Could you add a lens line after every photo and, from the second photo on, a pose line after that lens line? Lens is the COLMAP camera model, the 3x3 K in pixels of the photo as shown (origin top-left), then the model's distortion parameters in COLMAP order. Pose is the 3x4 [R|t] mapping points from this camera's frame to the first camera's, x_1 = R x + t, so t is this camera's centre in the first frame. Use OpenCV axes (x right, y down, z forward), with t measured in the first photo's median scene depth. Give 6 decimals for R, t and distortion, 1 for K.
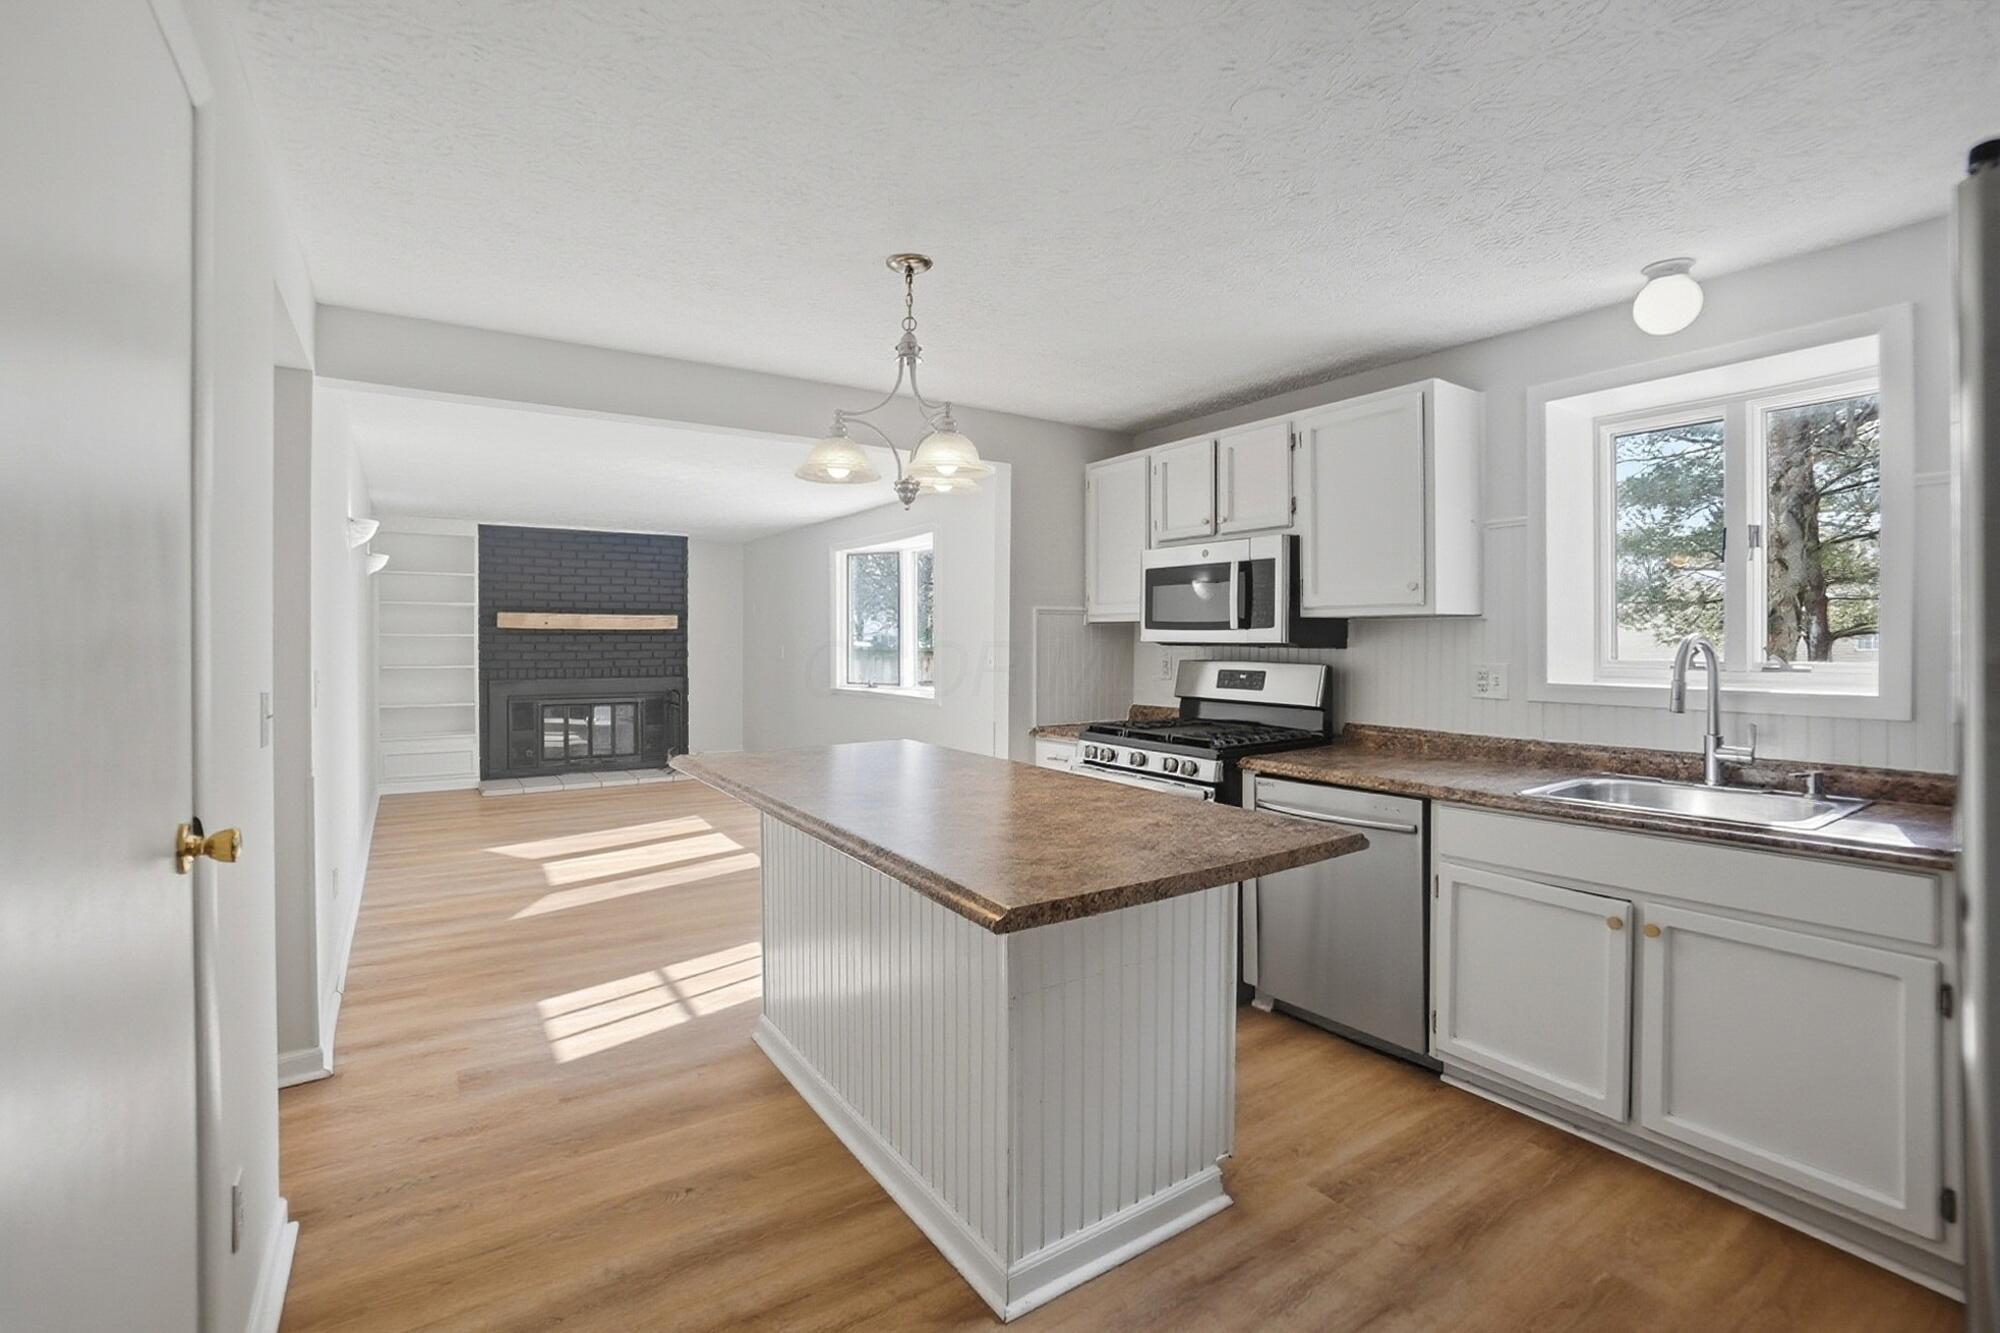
lens RADIAL K [[895.0, 0, 992.4], [0, 895.0, 646.7], [0, 0, 1]] dist [-0.060937, 0.024040]
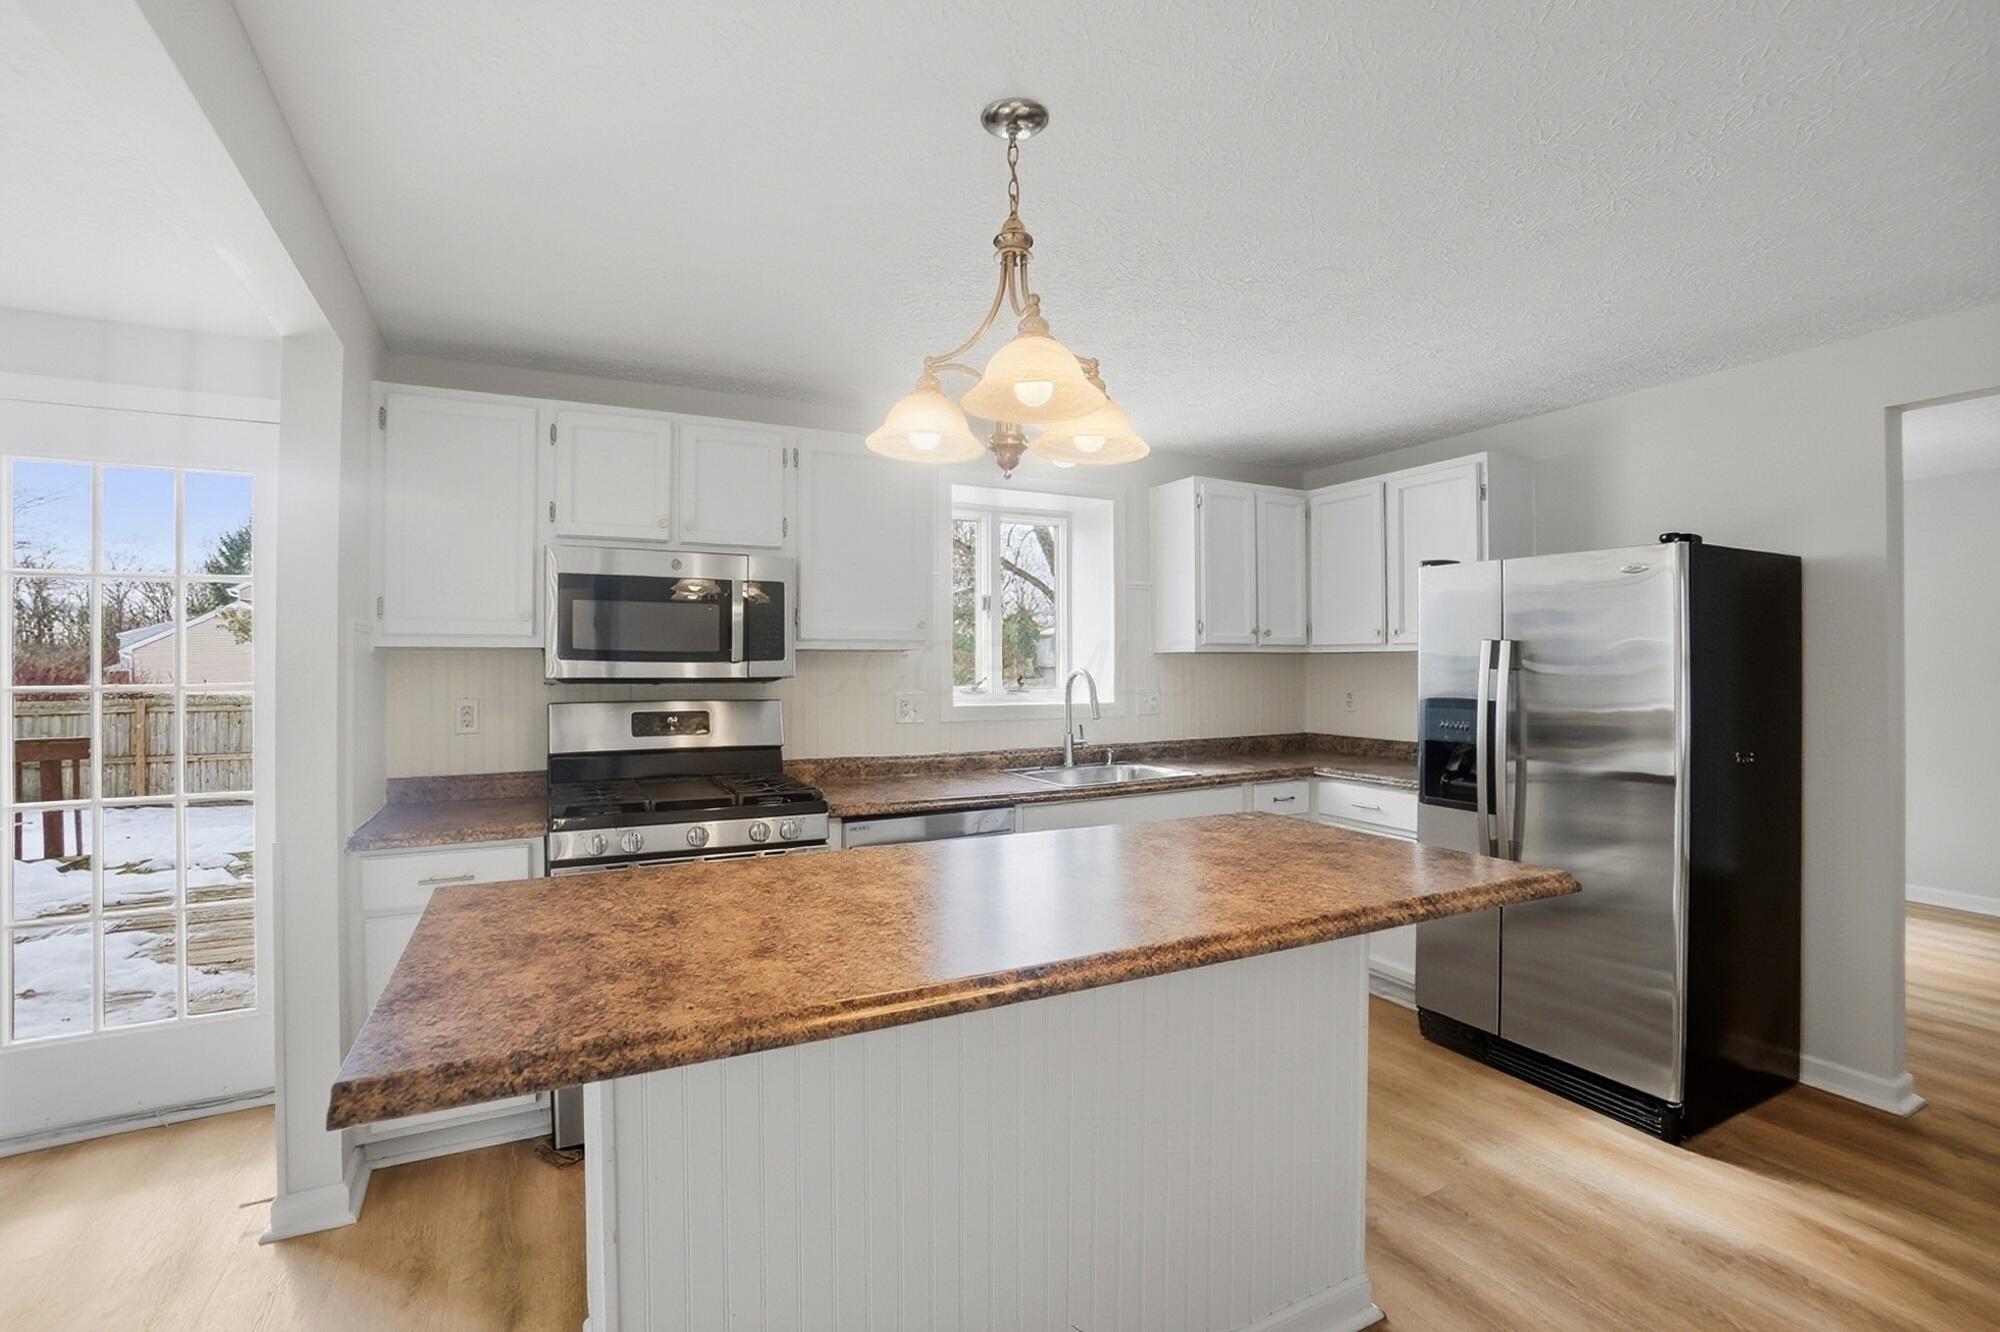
lens RADIAL K [[891.3, 0, 990.3], [0, 891.3, 662.0], [0, 0, 1]] dist [-0.067107, 0.023928]
pose [[0.108259, 0.007731, 0.994093, -0.232316], [0.013172, 0.999871, -0.009210, -0.003525], [-0.994035, 0.014091, 0.108143, 0.300960]]
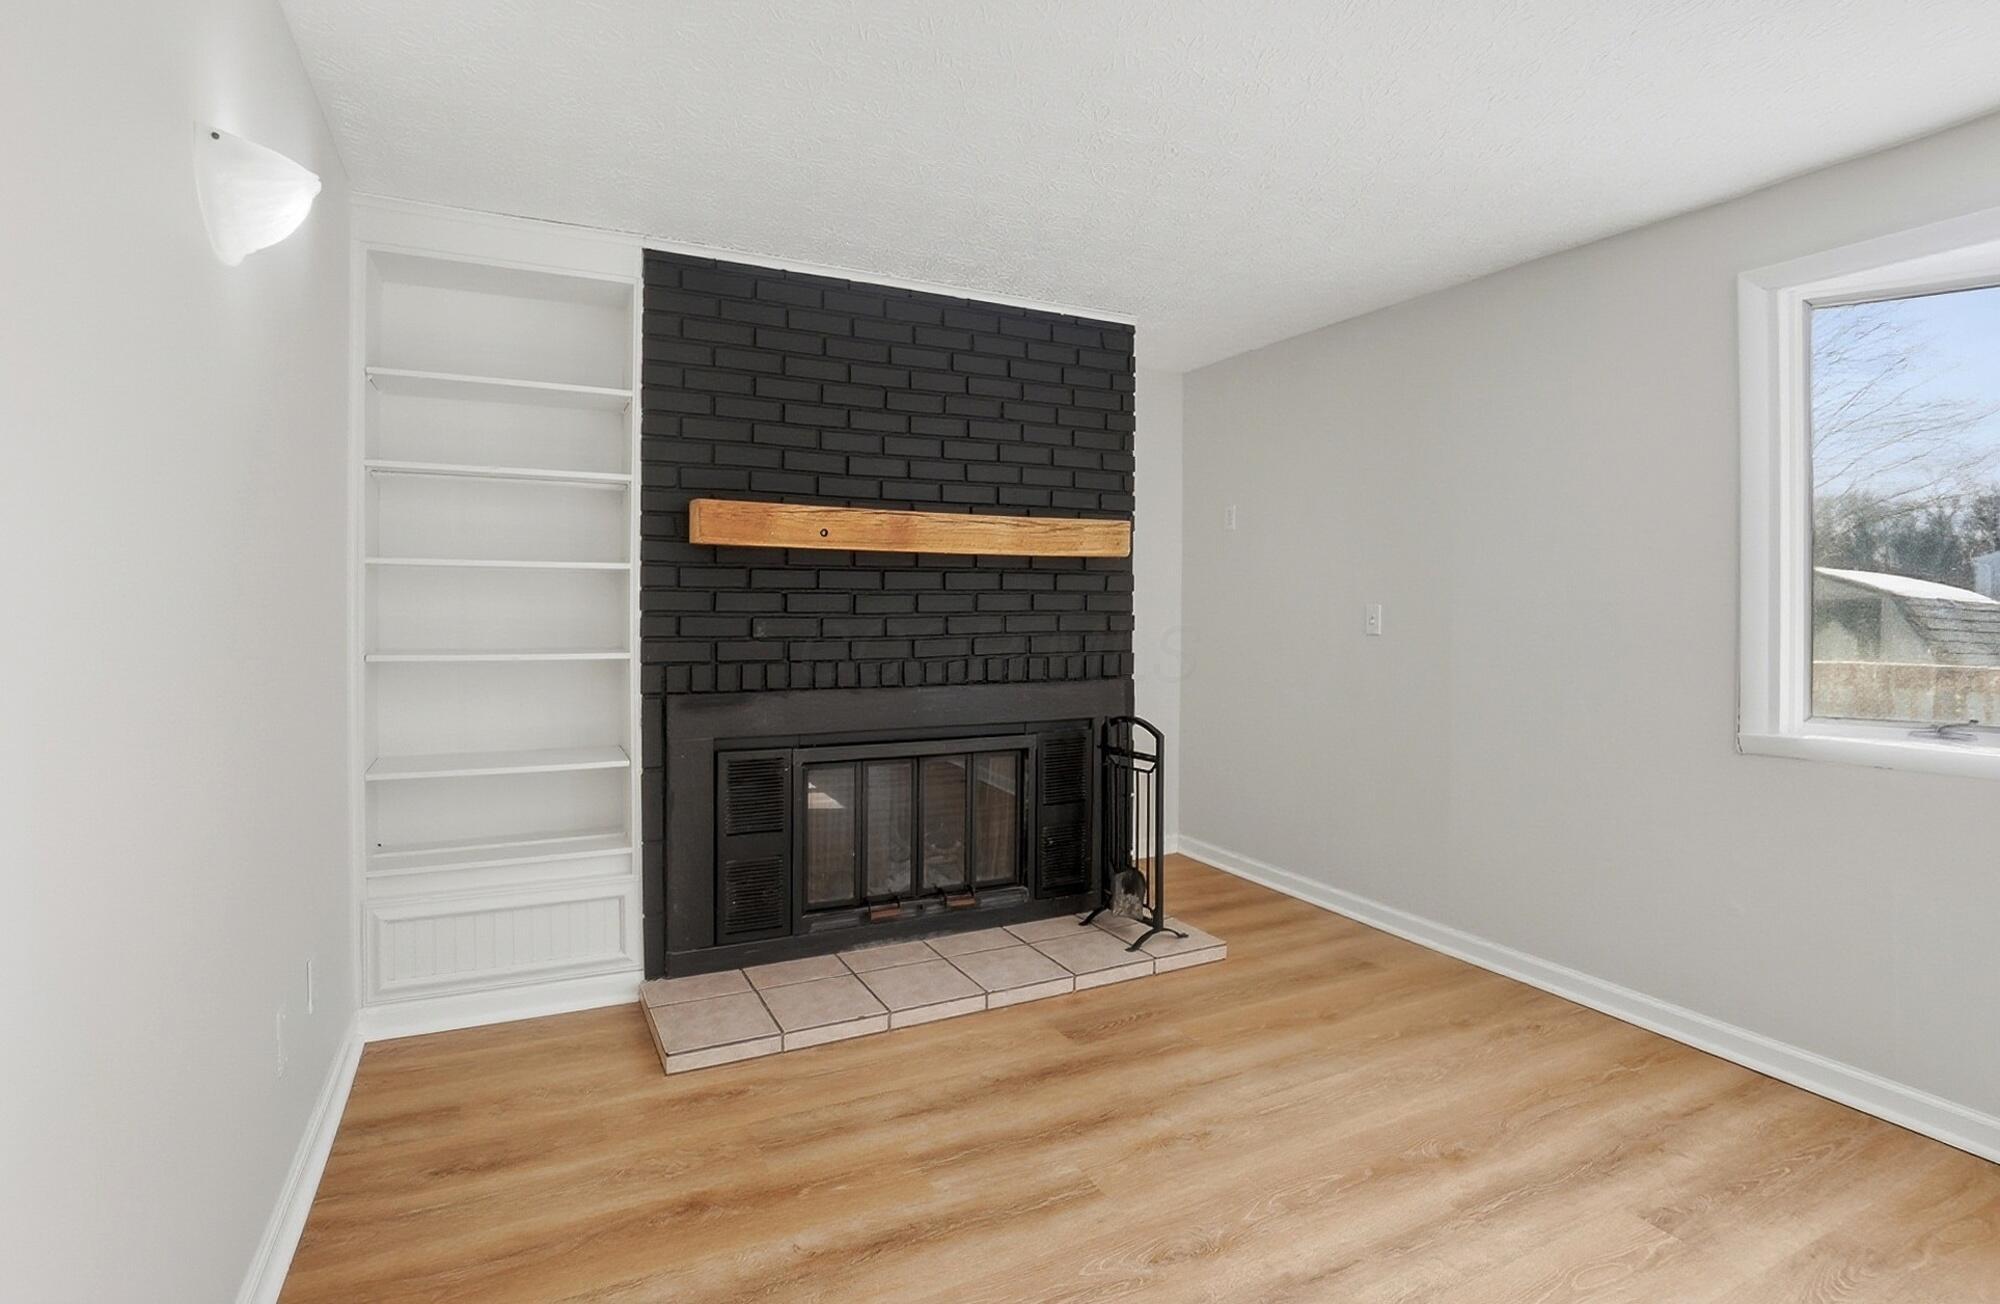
lens RADIAL K [[949.6, 0, 975.0], [0, 949.6, 607.1], [0, 0, 1]] dist [-0.062483, 0.026727]
pose [[0.990595, 0.001512, -0.136817, -0.391766], [-0.002756, 0.999957, -0.008904, 0.005721], [0.136797, 0.009197, 0.990556, 0.631851]]
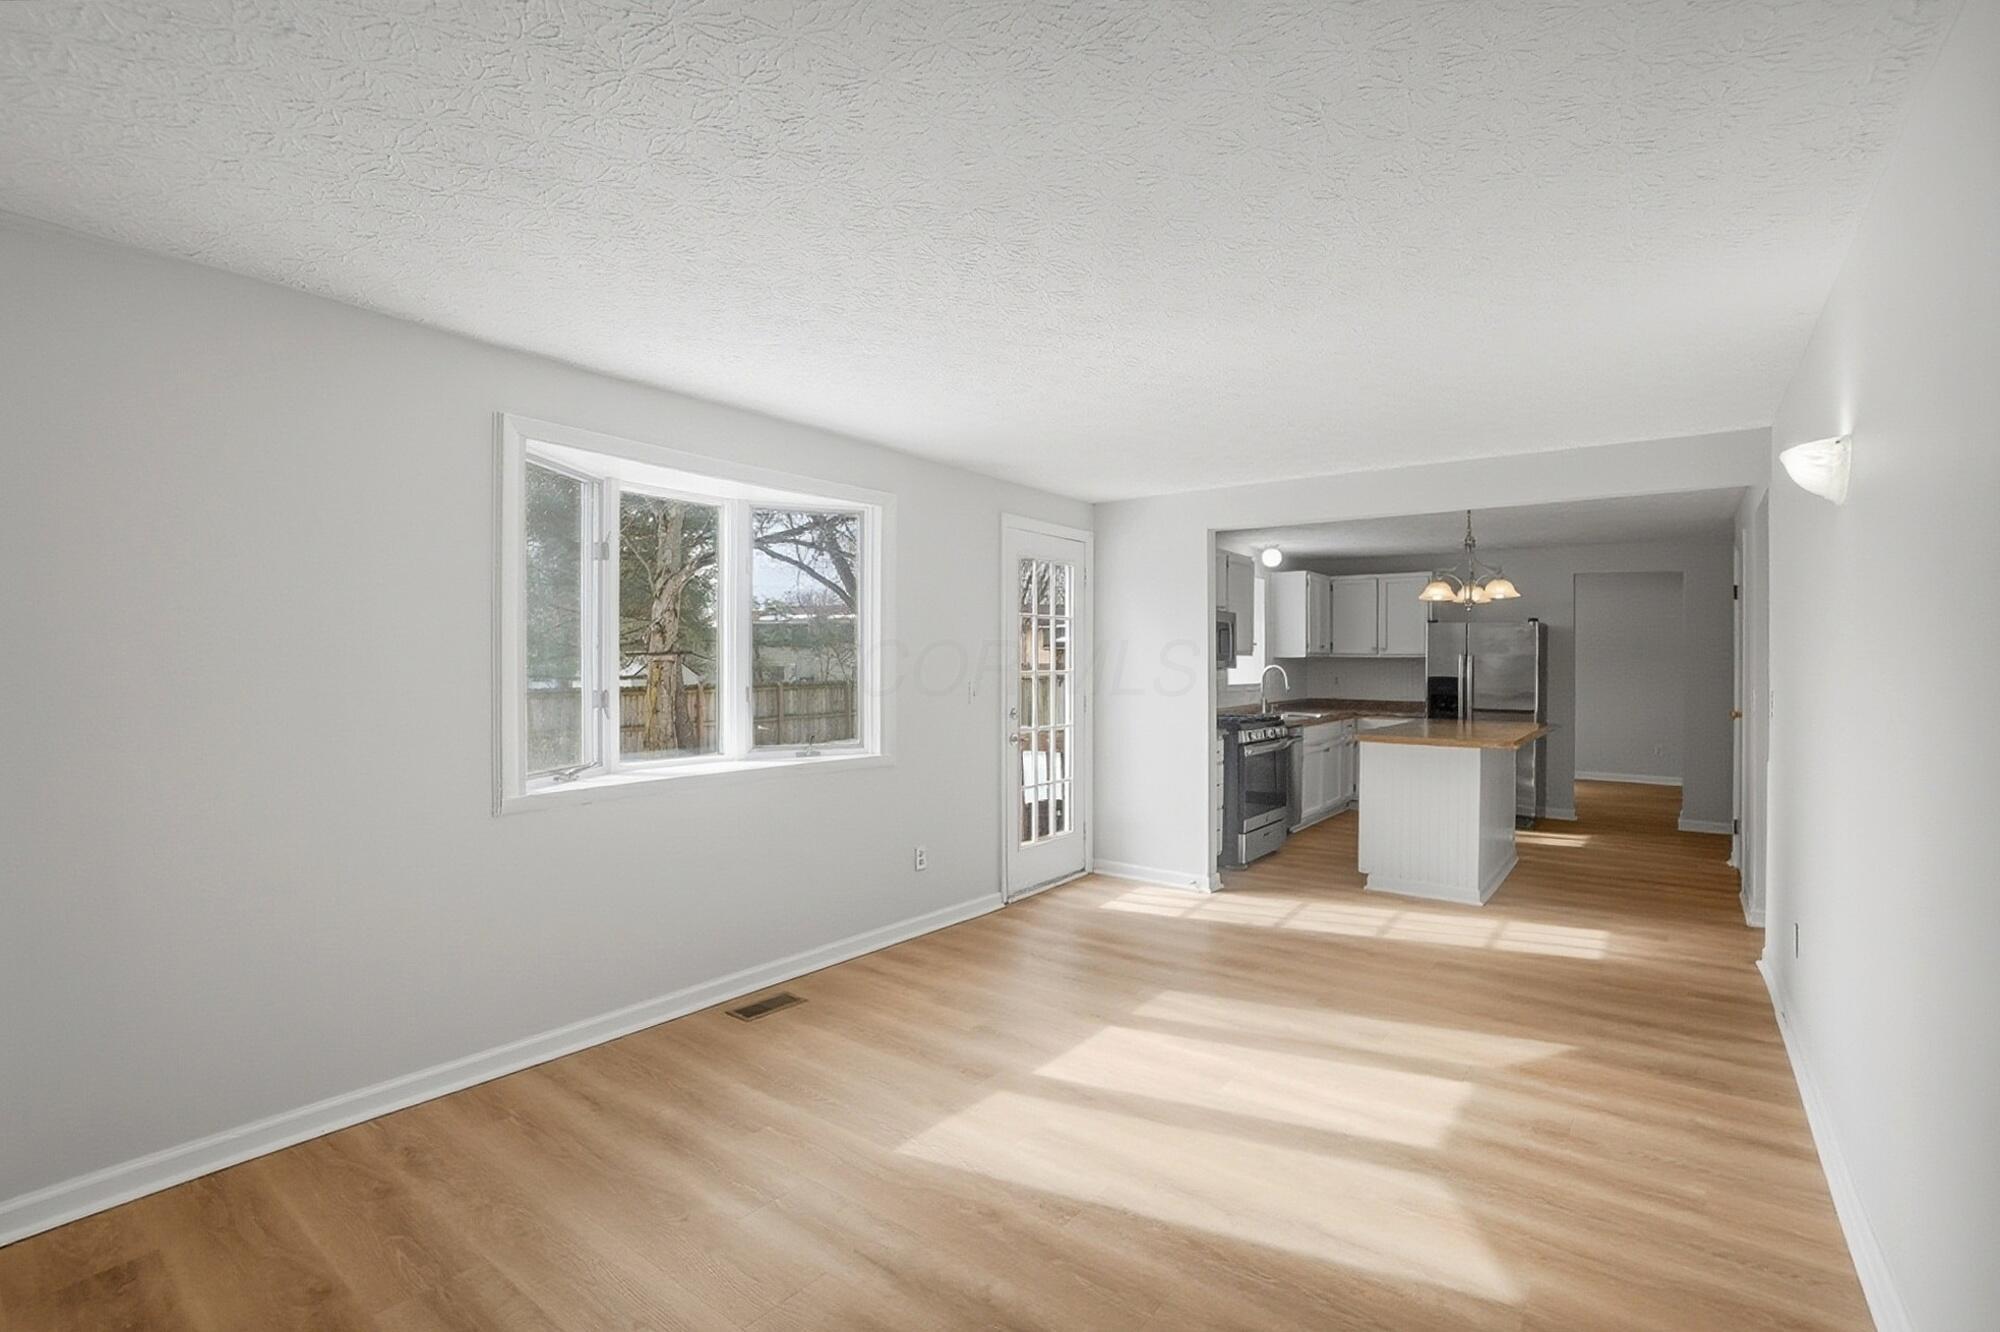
lens RADIAL K [[896.0, 0, 1000.0], [0, 896.0, 666.0], [0, 0, 1]] dist [-0.053551, 0.014006]
pose [[-0.322825, -0.001217, 0.946458, -0.578582], [0.007232, 0.999967, 0.003752, -0.008198], [-0.946431, 0.008056, -0.322806, 0.902098]]
